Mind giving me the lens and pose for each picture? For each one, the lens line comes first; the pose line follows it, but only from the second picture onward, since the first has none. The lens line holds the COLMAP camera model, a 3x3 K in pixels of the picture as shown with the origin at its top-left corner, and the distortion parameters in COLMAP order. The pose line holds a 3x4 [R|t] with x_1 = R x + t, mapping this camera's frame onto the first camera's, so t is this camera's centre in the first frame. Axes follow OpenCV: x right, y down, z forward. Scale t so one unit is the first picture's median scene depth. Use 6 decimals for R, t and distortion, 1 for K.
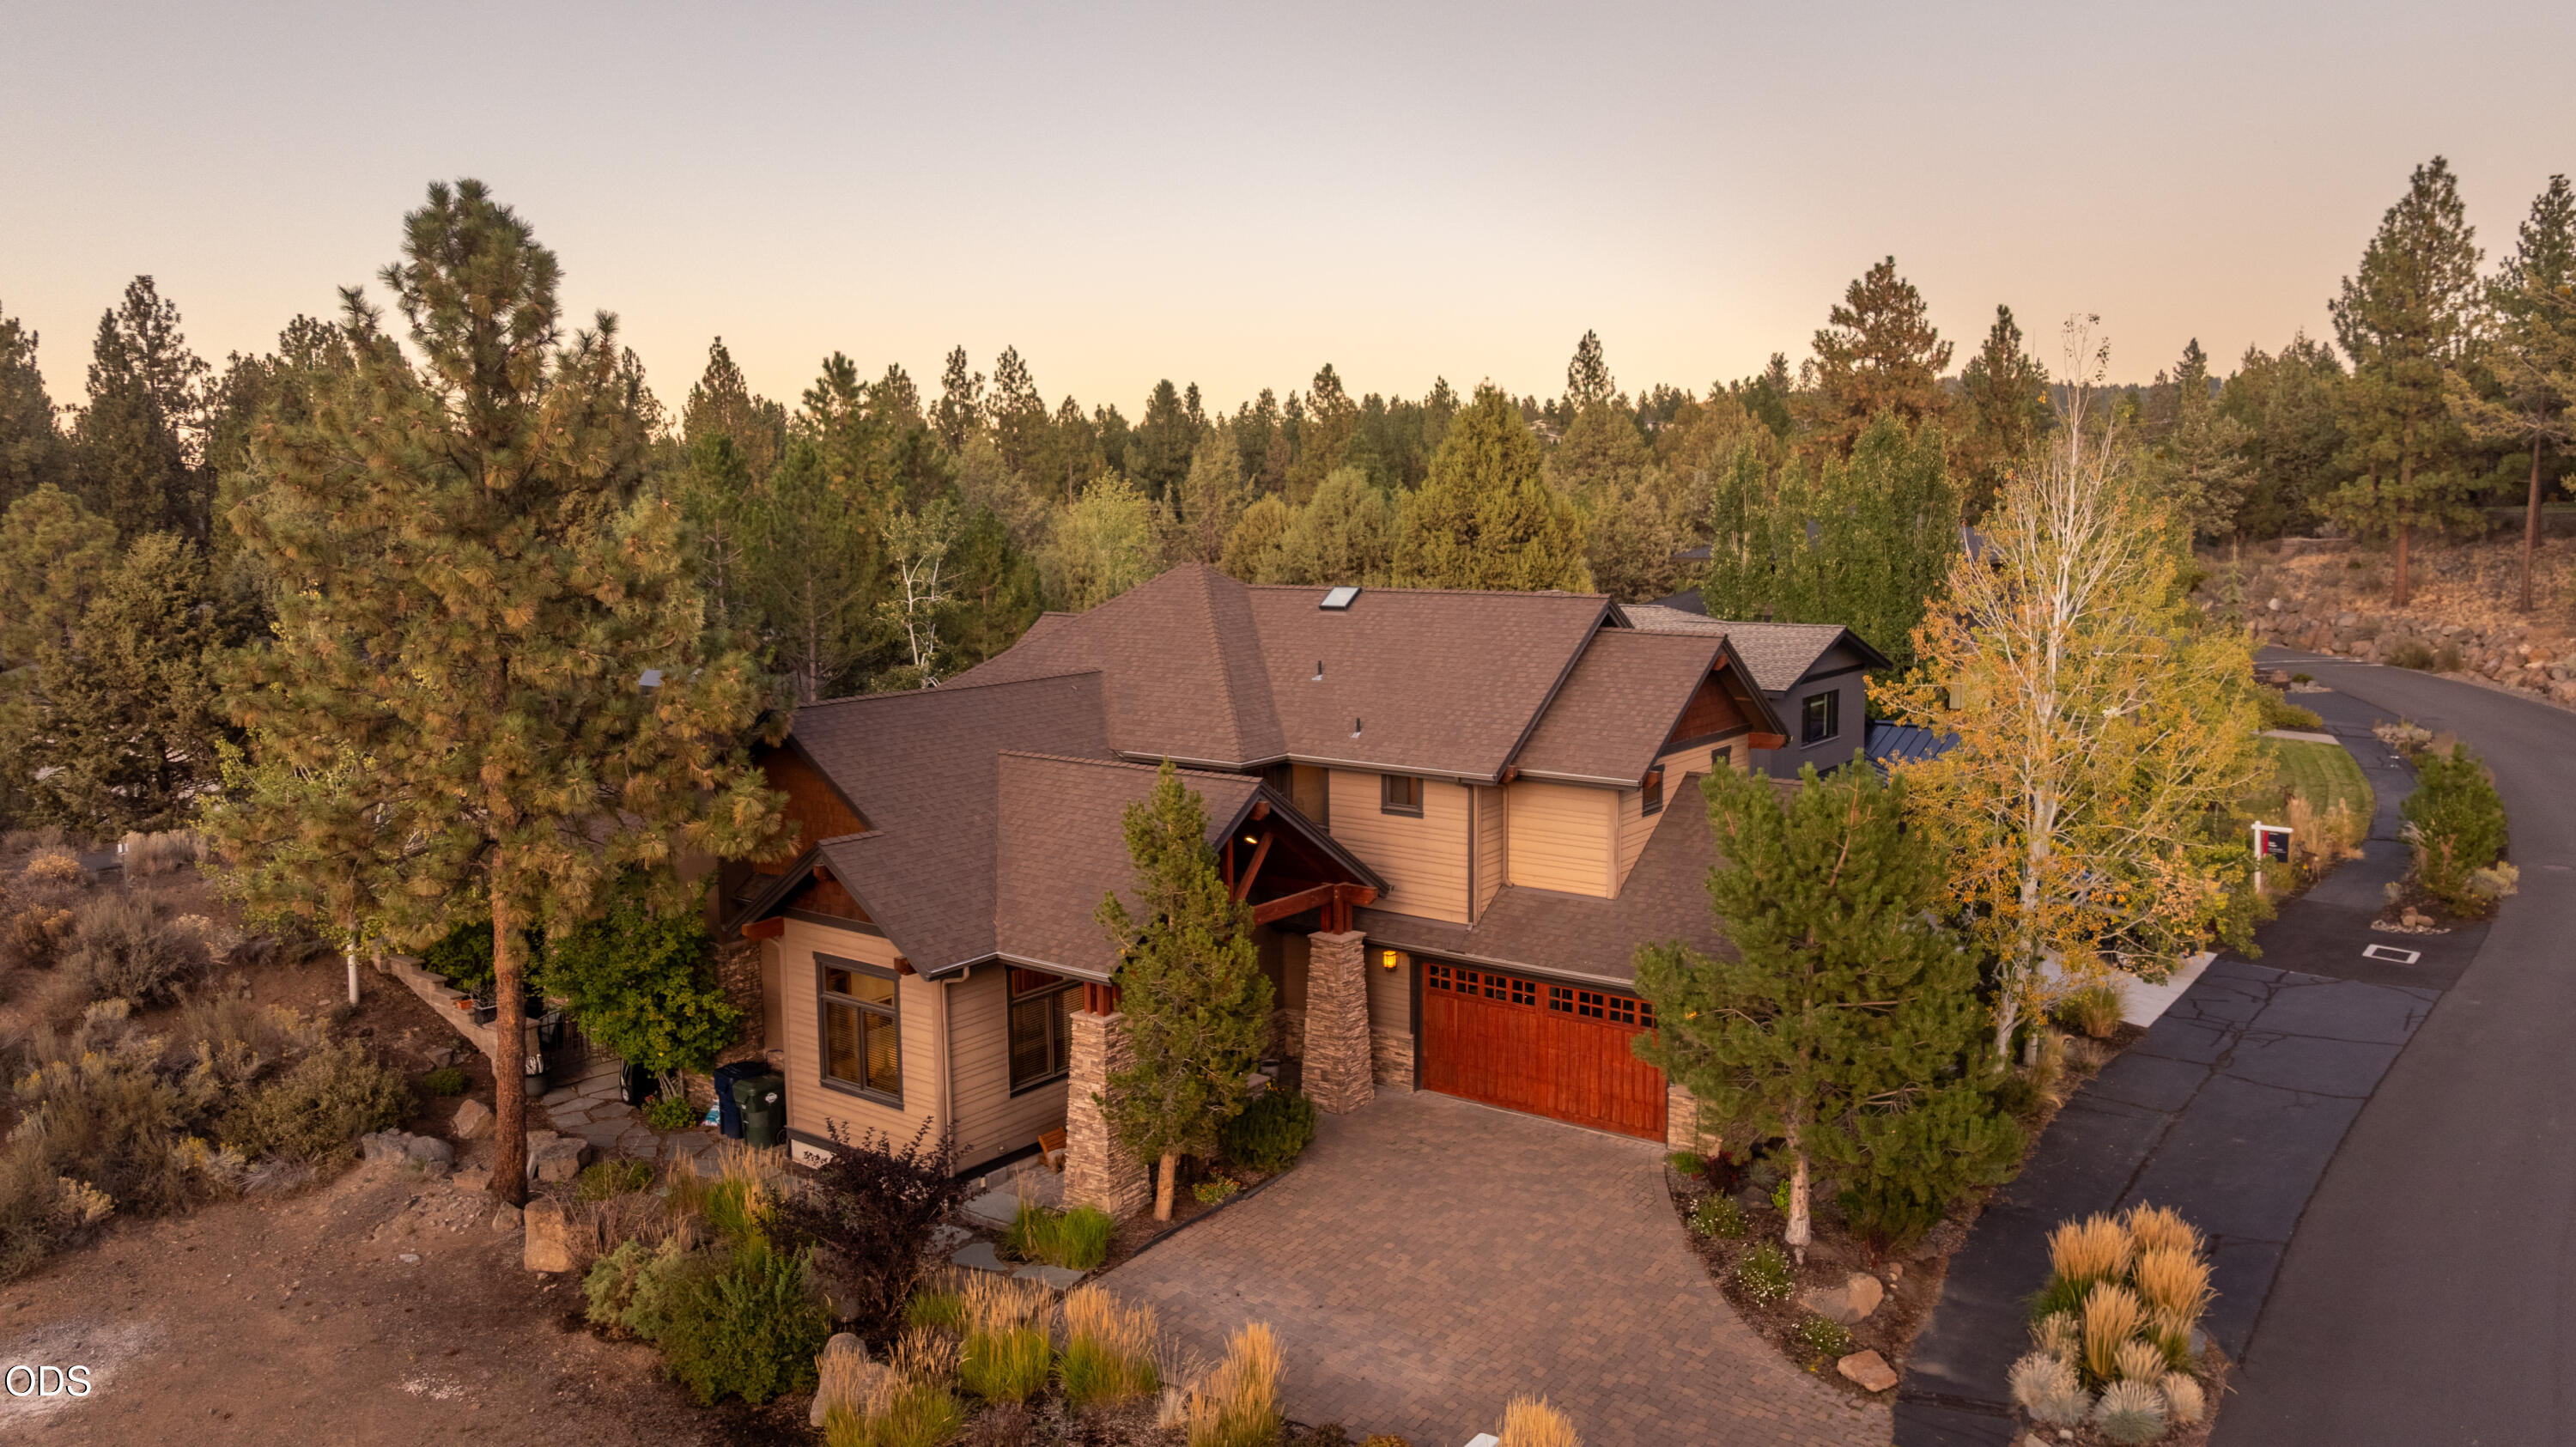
lens RADIAL K [[1829.6, 0, 1296.2], [0, 1829.6, 711.5], [0, 0, 1]] dist [-0.017362, 0.008049]
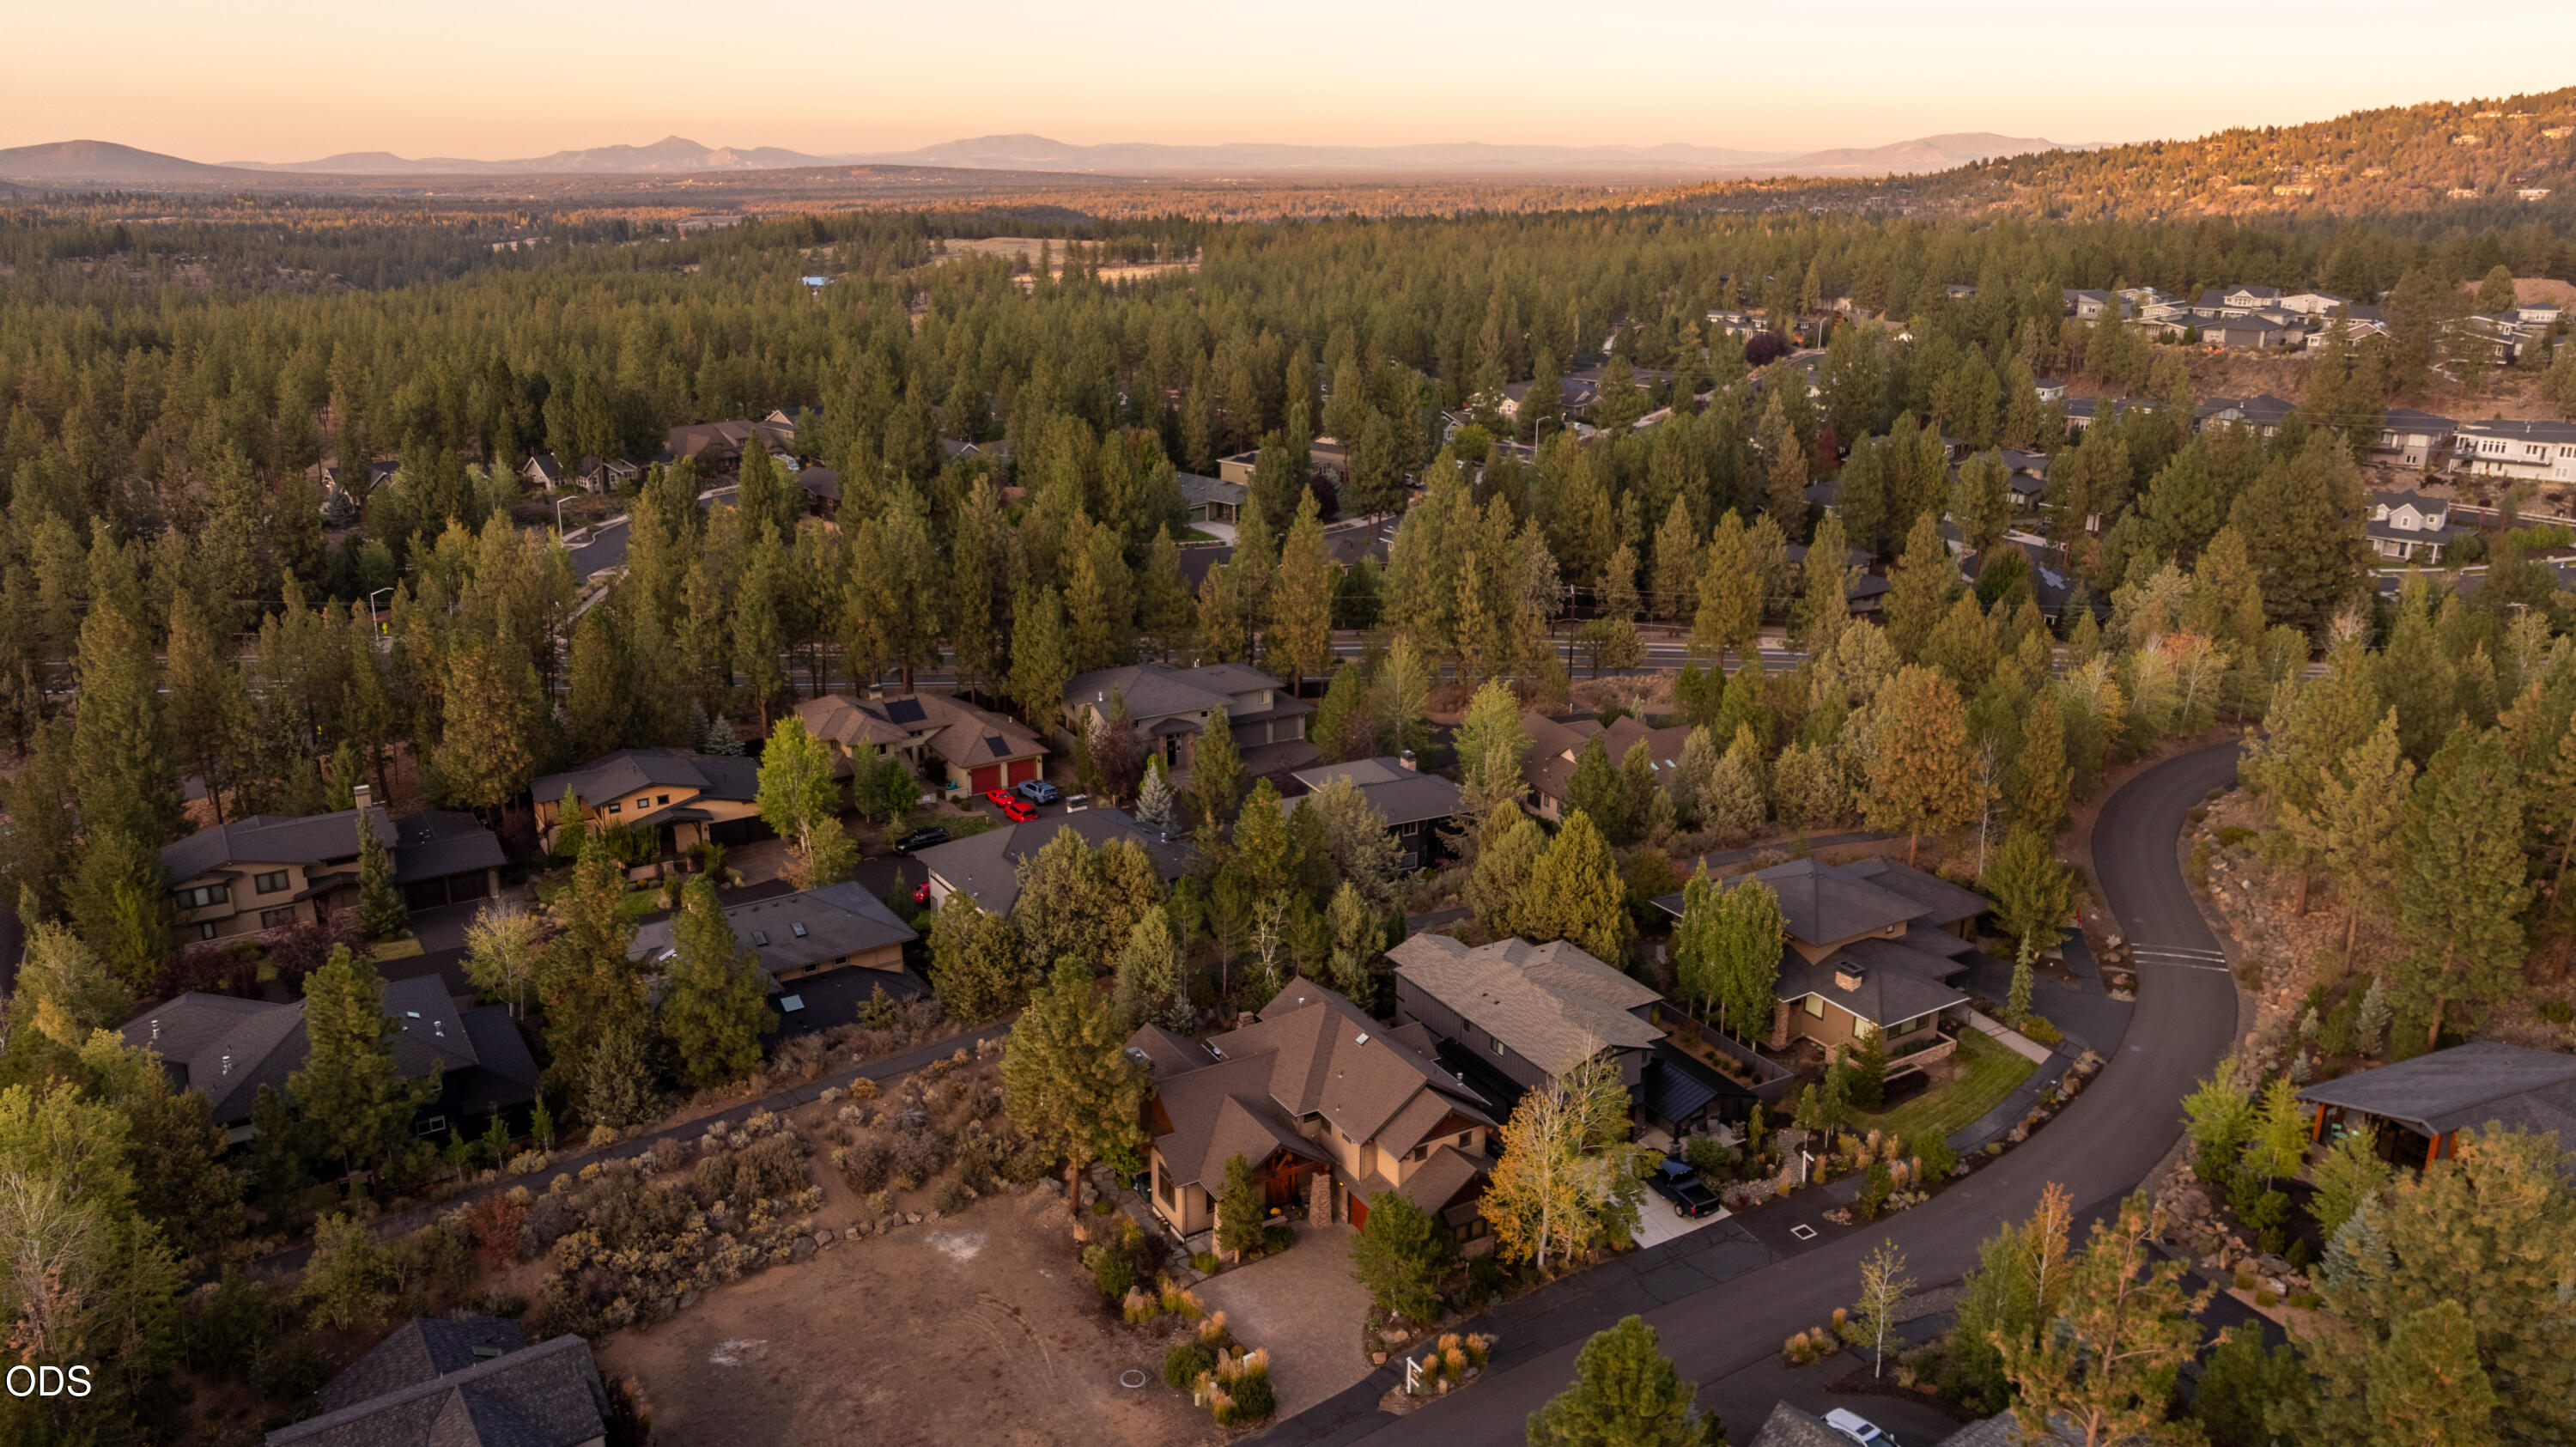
lens RADIAL K [[1829.6, 0, 1296.2], [0, 1829.6, 711.5], [0, 0, 1]] dist [-0.017362, 0.008049]
pose [[0.924861, 0.129210, -0.357682, 1.092991], [-0.064393, 0.980139, 0.187565, -1.351957], [0.374814, -0.150439, 0.914813, -1.905480]]
